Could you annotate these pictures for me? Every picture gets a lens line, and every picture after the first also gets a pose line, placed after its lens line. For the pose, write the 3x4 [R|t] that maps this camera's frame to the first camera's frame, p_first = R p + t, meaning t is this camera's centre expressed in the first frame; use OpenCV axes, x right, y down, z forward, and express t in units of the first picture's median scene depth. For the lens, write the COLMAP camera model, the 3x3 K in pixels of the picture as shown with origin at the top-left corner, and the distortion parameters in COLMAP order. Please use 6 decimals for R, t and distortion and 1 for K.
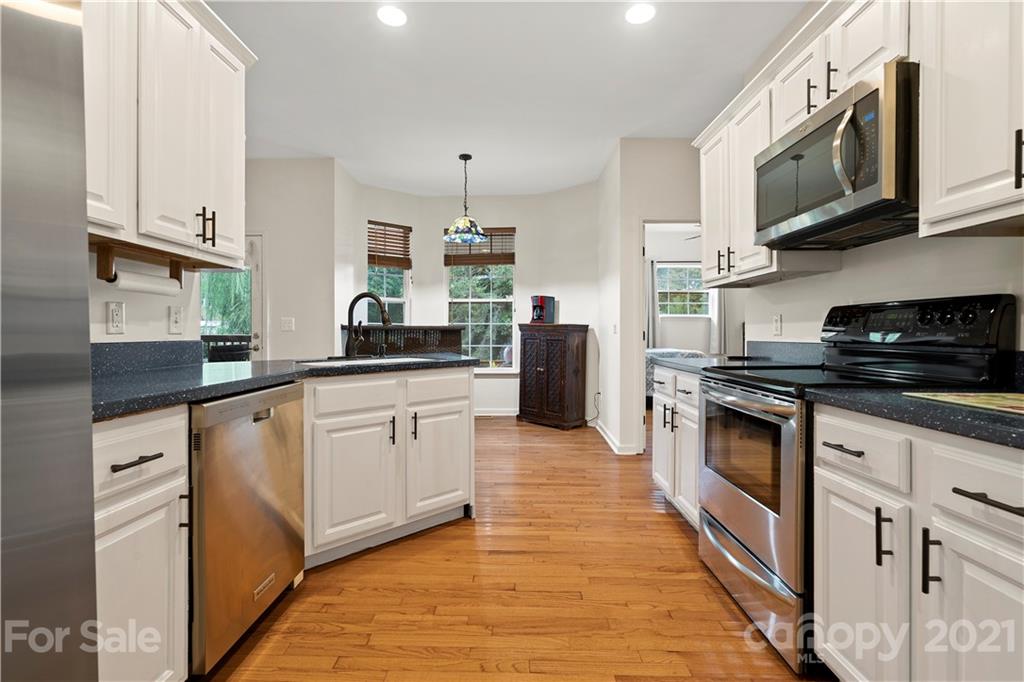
lens RADIAL K [[466.2, 0, 507.9], [0, 466.2, 338.7], [0, 0, 1]] dist [-0.001785, 0.000072]
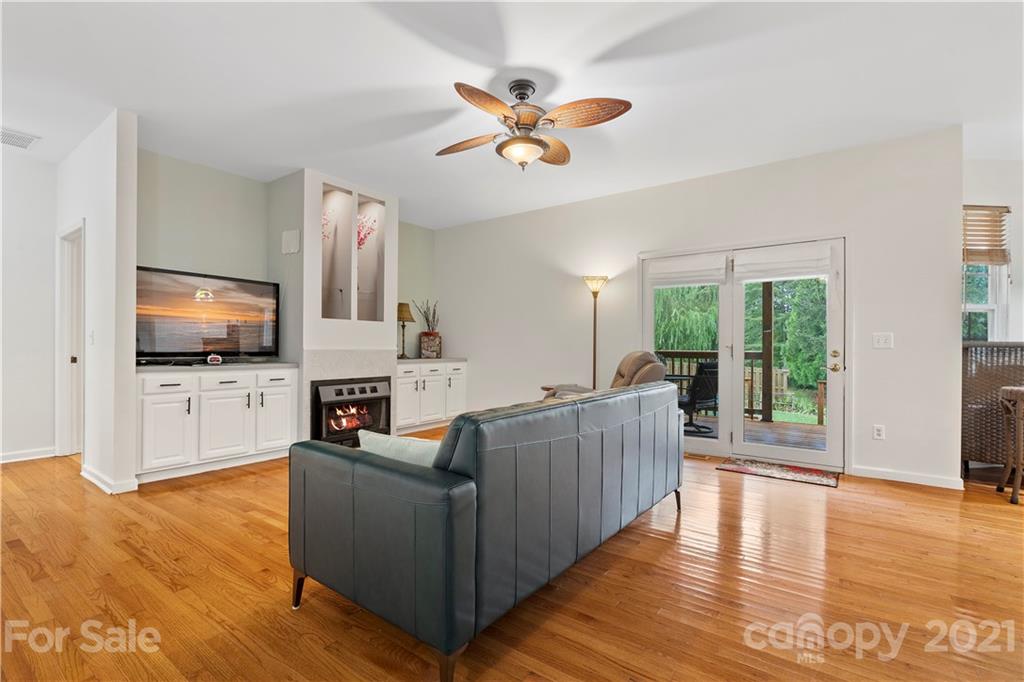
lens RADIAL K [[470.3, 0, 507.2], [0, 470.3, 348.1], [0, 0, 1]] dist [-0.002023, 0.000124]
pose [[0.815650, 0.005640, -0.578518, -0.480694], [-0.012552, 0.999890, -0.007948, -0.001573], [0.578410, 0.013745, 0.815631, -0.061153]]
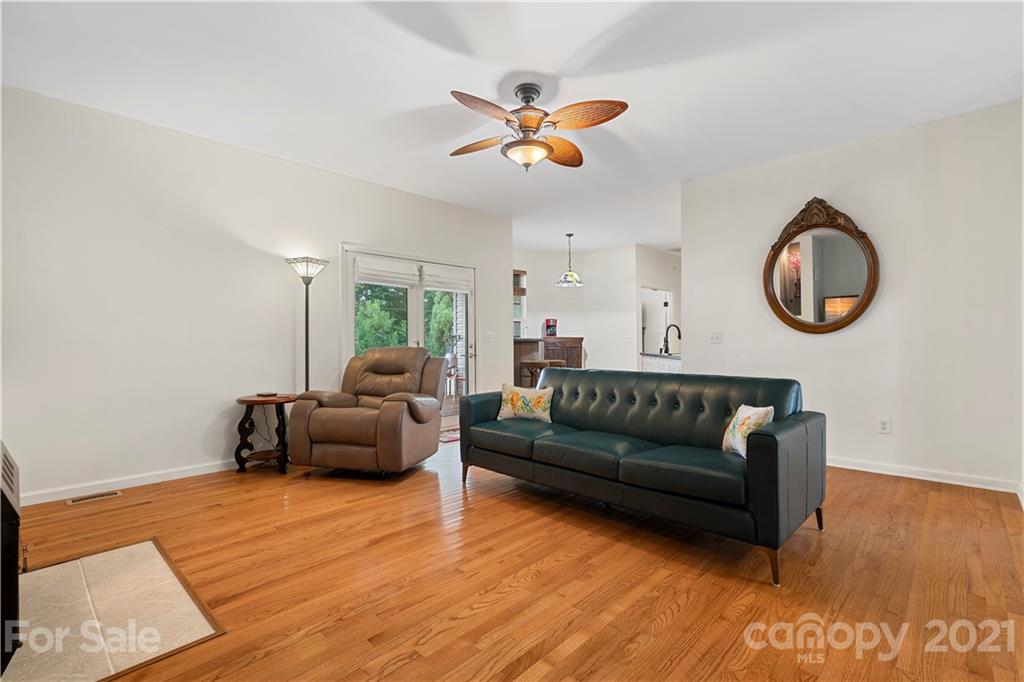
lens RADIAL K [[472.2, 0, 506.1], [0, 472.2, 342.7], [0, 0, 1]] dist [-0.003051, 0.000316]
pose [[0.675913, -0.005866, 0.736958, -1.299083], [0.014661, 0.999877, -0.005489, -0.006537], [-0.736836, 0.014515, 0.675916, 0.044035]]
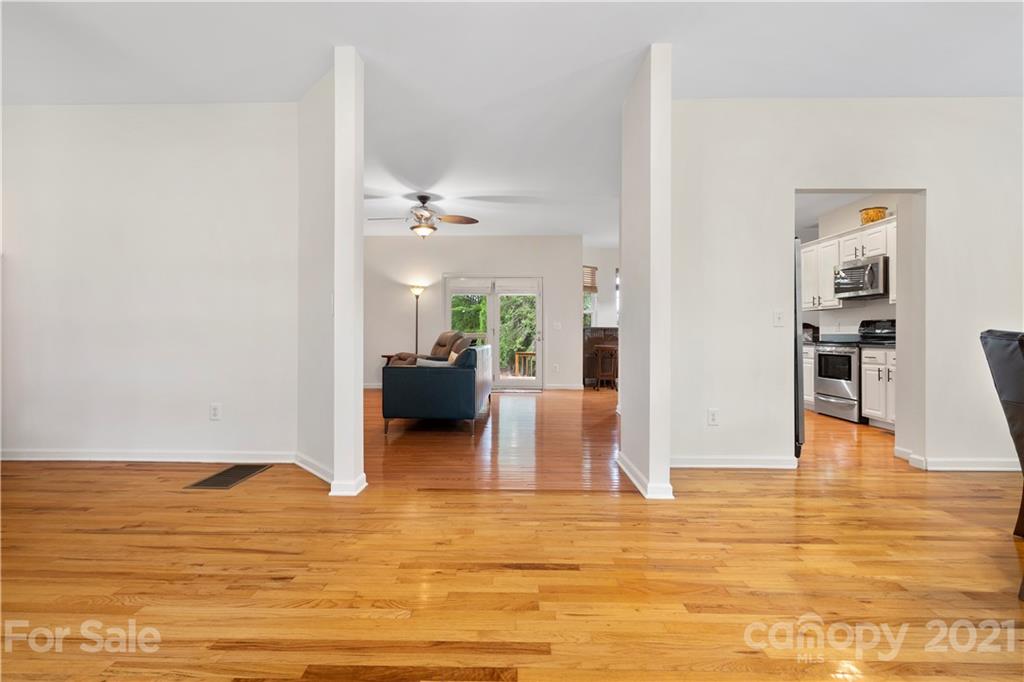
lens RADIAL K [[469.8, 0, 505.5], [0, 469.8, 336.4], [0, 0, 1]] dist [-0.002801, -0.000308]
pose [[0.999998, 0.001836, -0.000189, -0.606272], [-0.001838, 0.999972, -0.007257, 0.021236], [0.000176, 0.007257, 0.999974, -0.762173]]
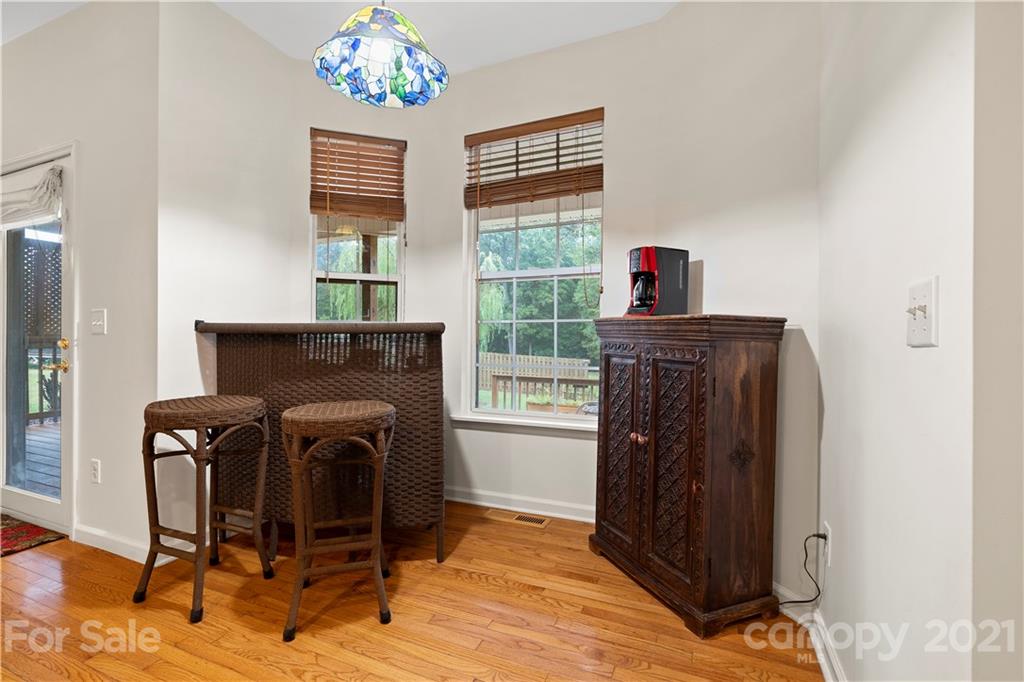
lens RADIAL K [[466.2, 0, 507.9], [0, 466.2, 338.7], [0, 0, 1]] dist [-0.001785, 0.000072]
pose [[0.922252, 0.004792, -0.386559, 0.122206], [-0.010111, 0.999880, -0.011729, -0.009004], [0.386457, 0.014726, 0.922190, 0.633059]]
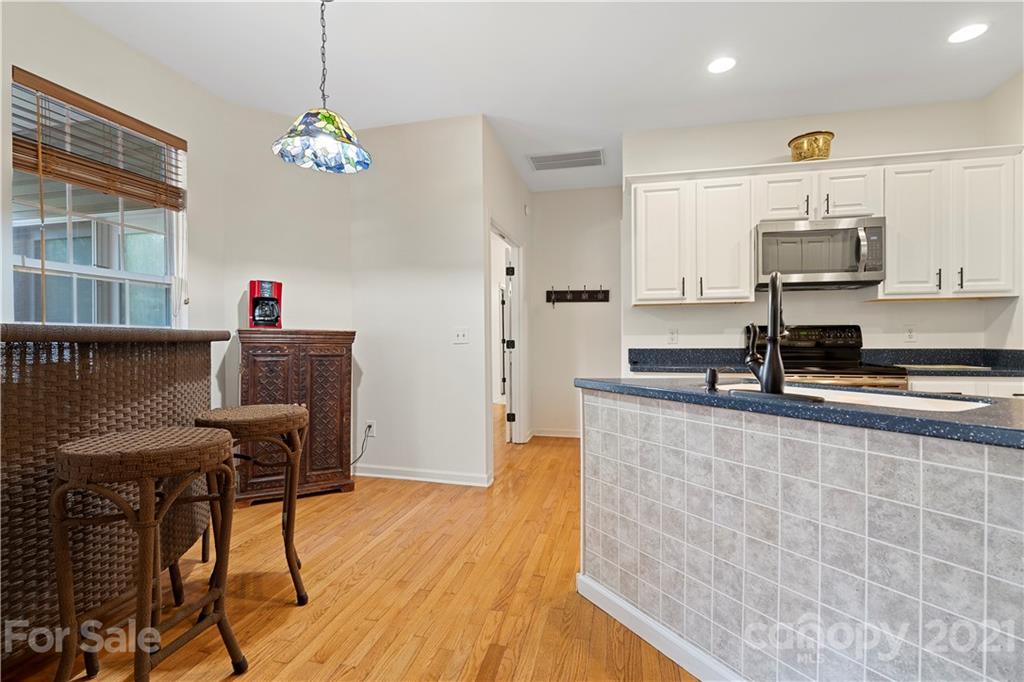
lens RADIAL K [[472.2, 0, 506.1], [0, 472.2, 342.7], [0, 0, 1]] dist [-0.003051, 0.000316]
pose [[0.214933, -0.007815, 0.976598, -0.480331], [0.017000, 0.999846, 0.004260, -0.013254], [-0.976481, 0.015687, 0.215033, 0.626182]]
